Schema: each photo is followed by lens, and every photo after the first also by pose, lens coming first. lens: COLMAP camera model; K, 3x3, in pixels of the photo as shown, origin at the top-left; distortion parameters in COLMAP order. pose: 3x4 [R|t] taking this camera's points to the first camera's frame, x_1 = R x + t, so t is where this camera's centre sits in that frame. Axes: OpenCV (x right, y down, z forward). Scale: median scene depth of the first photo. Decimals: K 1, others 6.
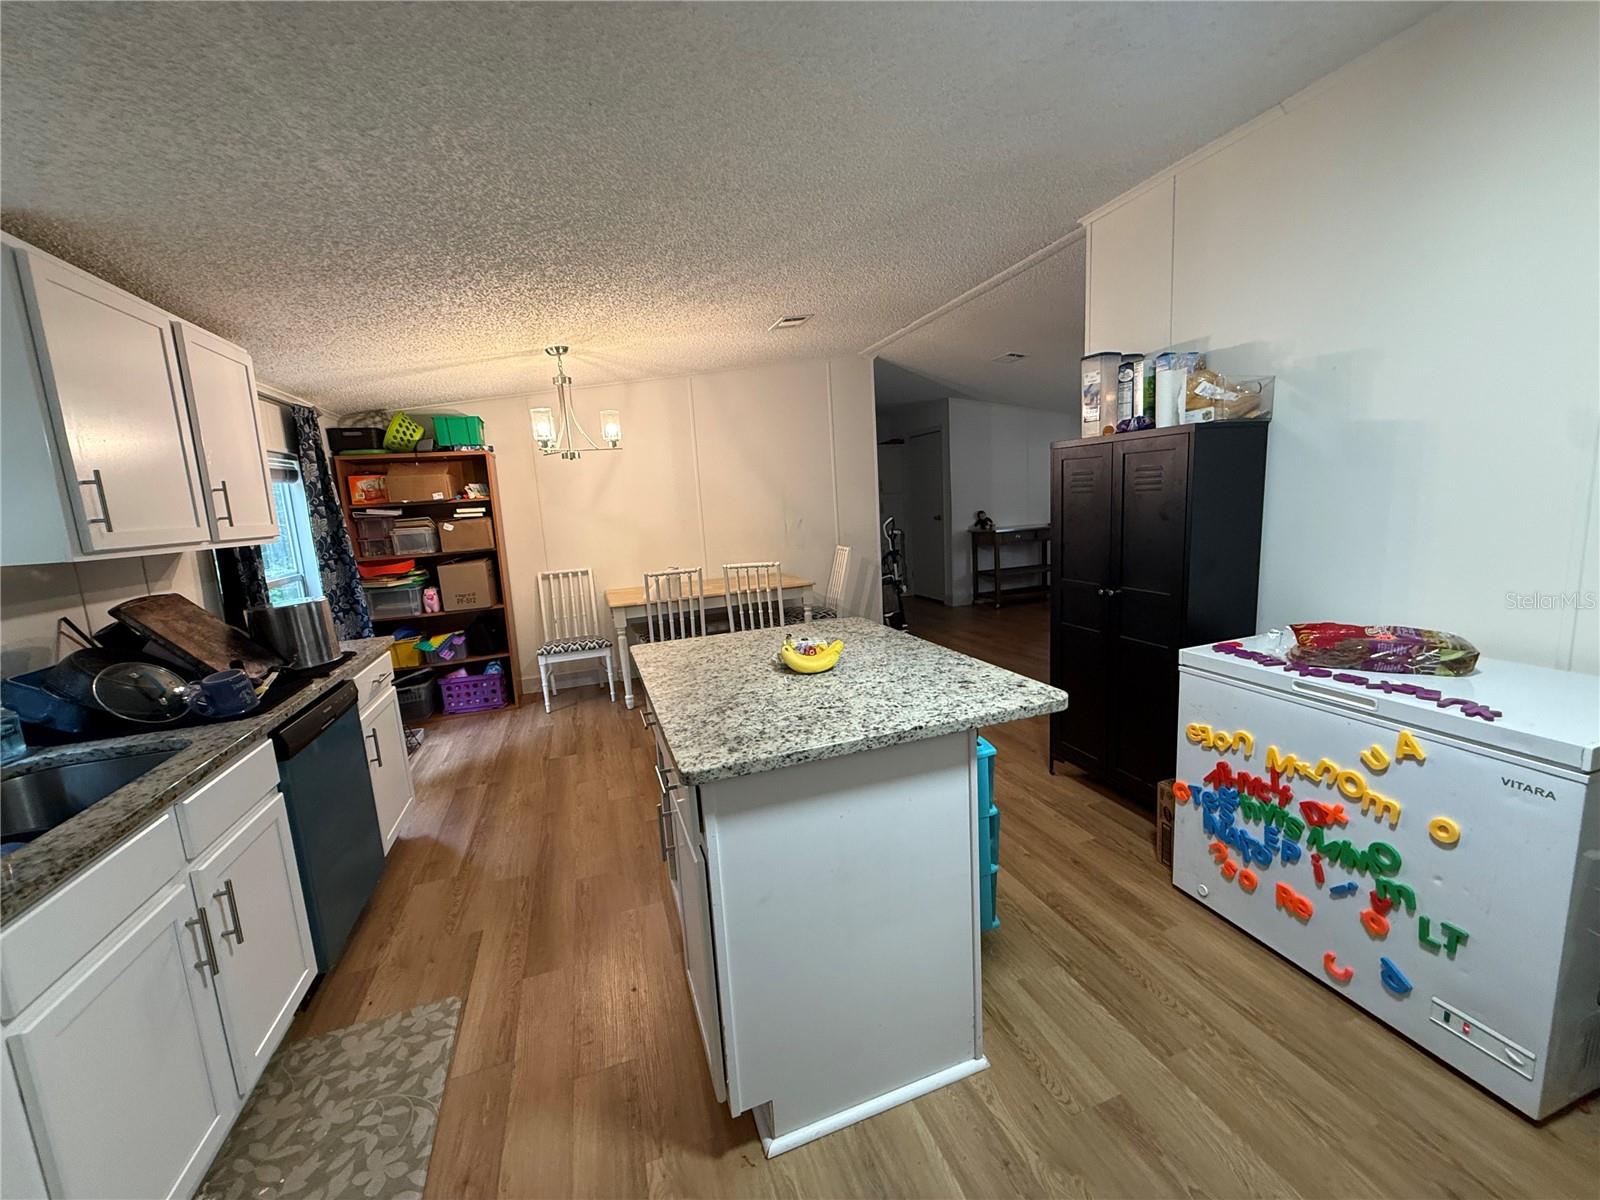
lens RADIAL K [[635.4, 0, 800.6], [0, 635.4, 600.4], [0, 0, 1]] dist [0.003417, -0.000659]
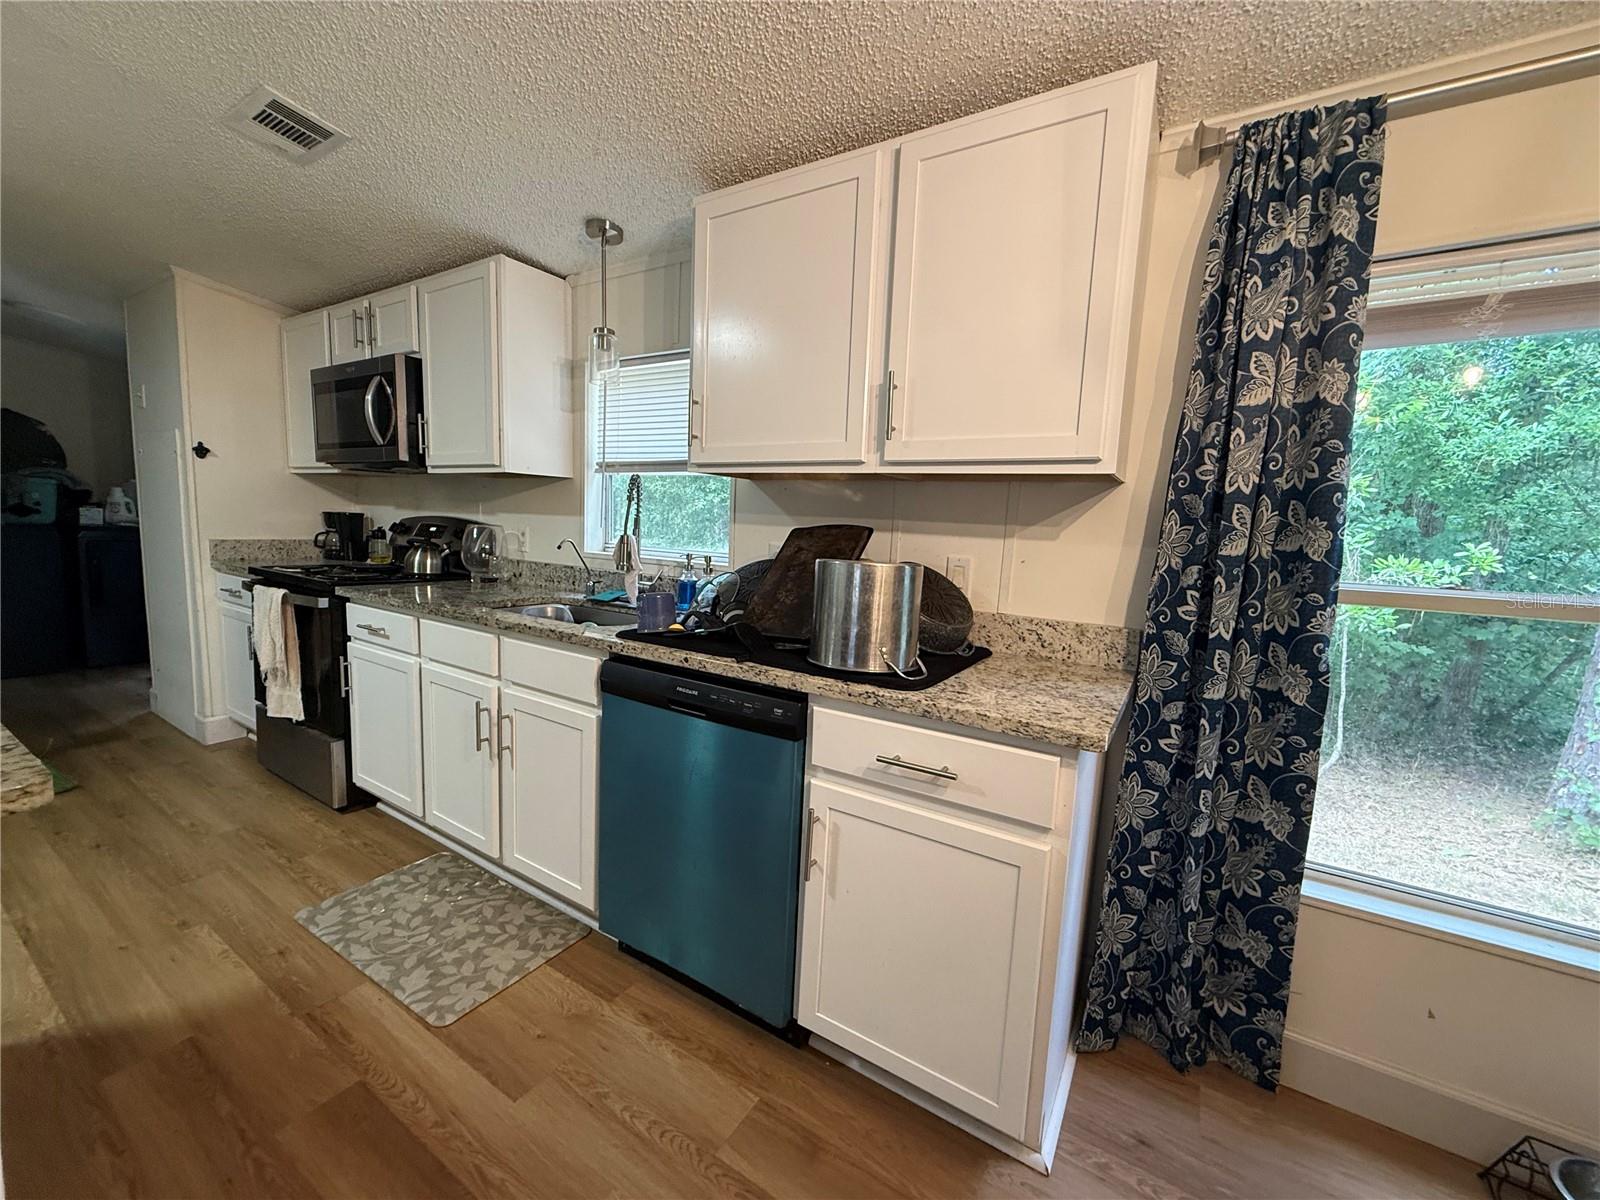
lens RADIAL K [[635.4, 0, 799.0], [0, 635.4, 599.2], [0, 0, 1]] dist [0.003417, -0.000659]
pose [[-0.780022, 0.094816, -0.618527, -0.513709], [-0.100496, 0.956641, 0.273383, -0.174616], [0.617629, 0.275404, -0.736673, 1.993248]]
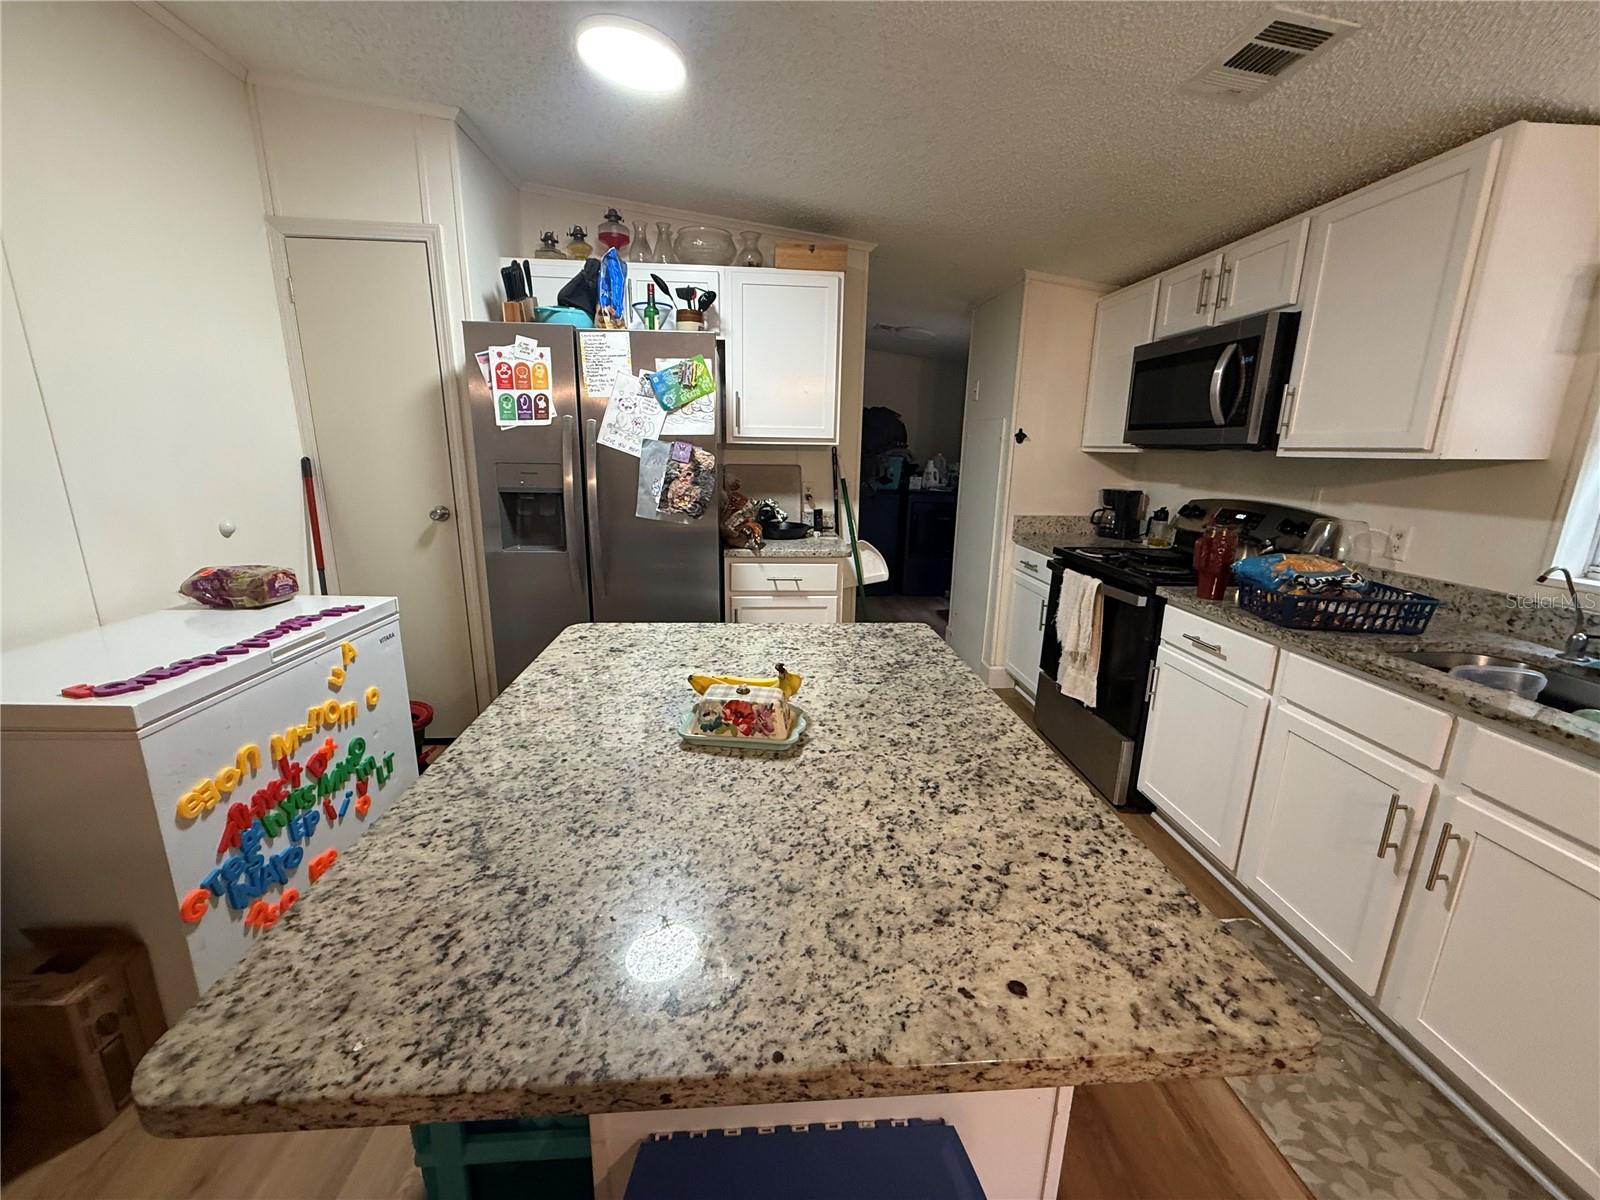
lens RADIAL K [[635.4, 0, 804.4], [0, 635.4, 595.4], [0, 0, 1]] dist [0.003417, -0.000659]
pose [[-0.967138, -0.018663, 0.253567, -0.203769], [0.077316, 0.928484, 0.363234, -0.232391], [-0.242212, 0.370902, -0.896529, 1.669074]]
